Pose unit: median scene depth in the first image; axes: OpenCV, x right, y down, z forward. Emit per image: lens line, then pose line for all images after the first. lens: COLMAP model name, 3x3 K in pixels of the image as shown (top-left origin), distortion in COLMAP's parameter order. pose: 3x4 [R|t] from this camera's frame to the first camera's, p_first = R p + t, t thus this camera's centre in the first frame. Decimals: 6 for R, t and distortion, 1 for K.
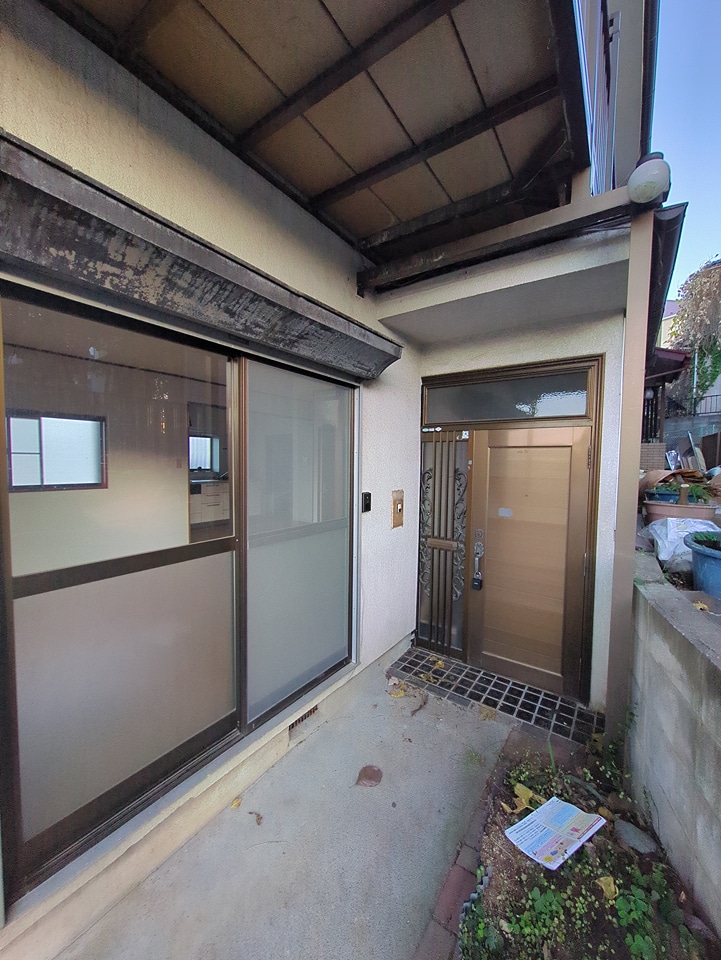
lens RADIAL K [[377.9, 0, 362.8], [0, 377.9, 480.0], [0, 0, 1]] dist [-0.002238, 0.000165]
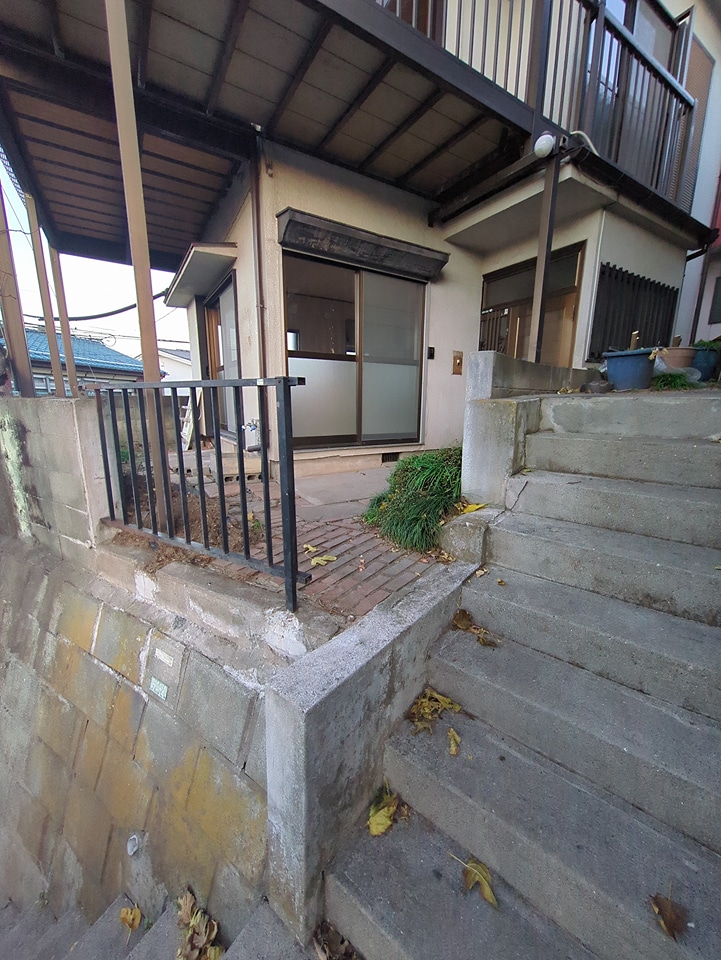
lens RADIAL K [[377.9, 0, 363.4], [0, 377.9, 477.1], [0, 0, 1]] dist [-0.002238, 0.000165]
pose [[0.923426, 0.069869, -0.377362, 0.453768], [-0.013462, 0.988580, 0.150093, 0.399720], [0.383539, -0.133519, 0.913822, -0.872729]]
